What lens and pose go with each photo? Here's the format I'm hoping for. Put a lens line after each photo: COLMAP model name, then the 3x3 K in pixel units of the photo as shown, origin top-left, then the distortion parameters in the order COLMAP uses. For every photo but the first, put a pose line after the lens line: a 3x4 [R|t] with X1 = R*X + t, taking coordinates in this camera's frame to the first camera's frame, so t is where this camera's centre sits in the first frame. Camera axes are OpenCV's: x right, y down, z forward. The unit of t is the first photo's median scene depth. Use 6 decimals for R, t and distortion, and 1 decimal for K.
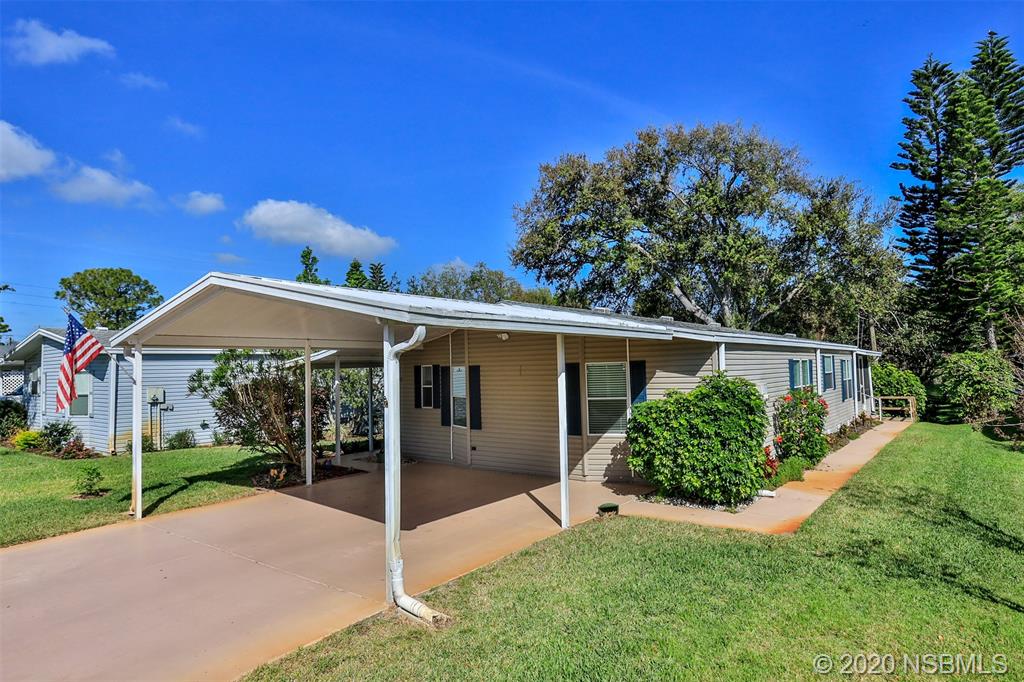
lens RADIAL K [[614.2, 0, 511.6], [0, 614.2, 343.6], [0, 0, 1]] dist [-0.005765, 0.002852]
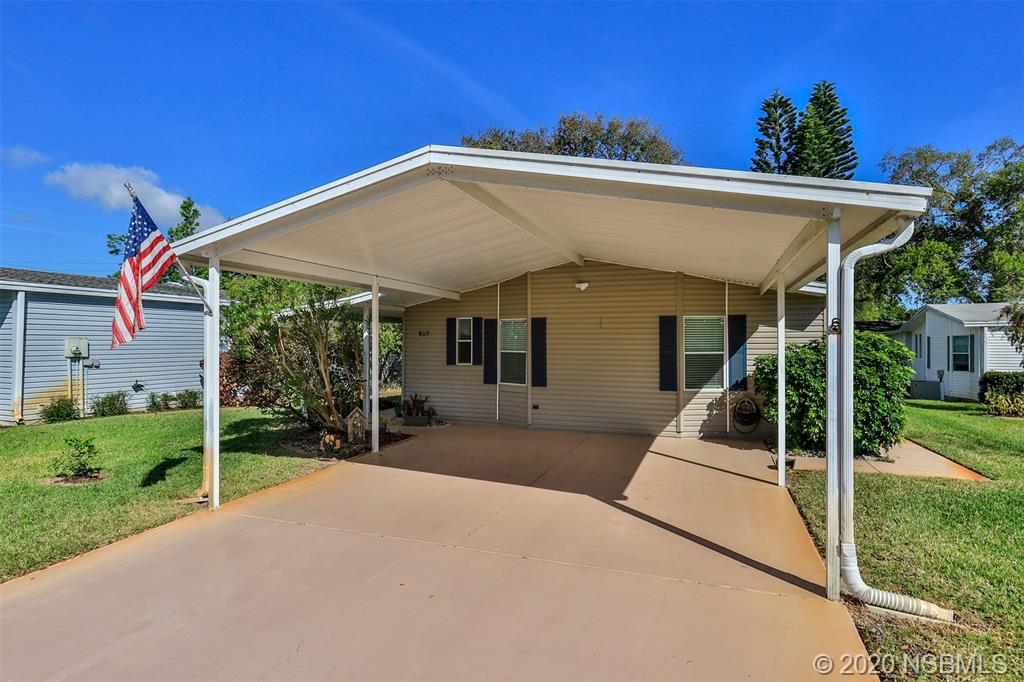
lens RADIAL K [[548.4, 0, 511.2], [0, 548.4, 342.7], [0, 0, 1]] dist [-0.004315, -0.001329]
pose [[0.955042, 0.023184, 0.295561, -0.375539], [-0.034281, 0.998886, 0.032417, 0.052425], [-0.294481, -0.041092, 0.954774, 0.245869]]
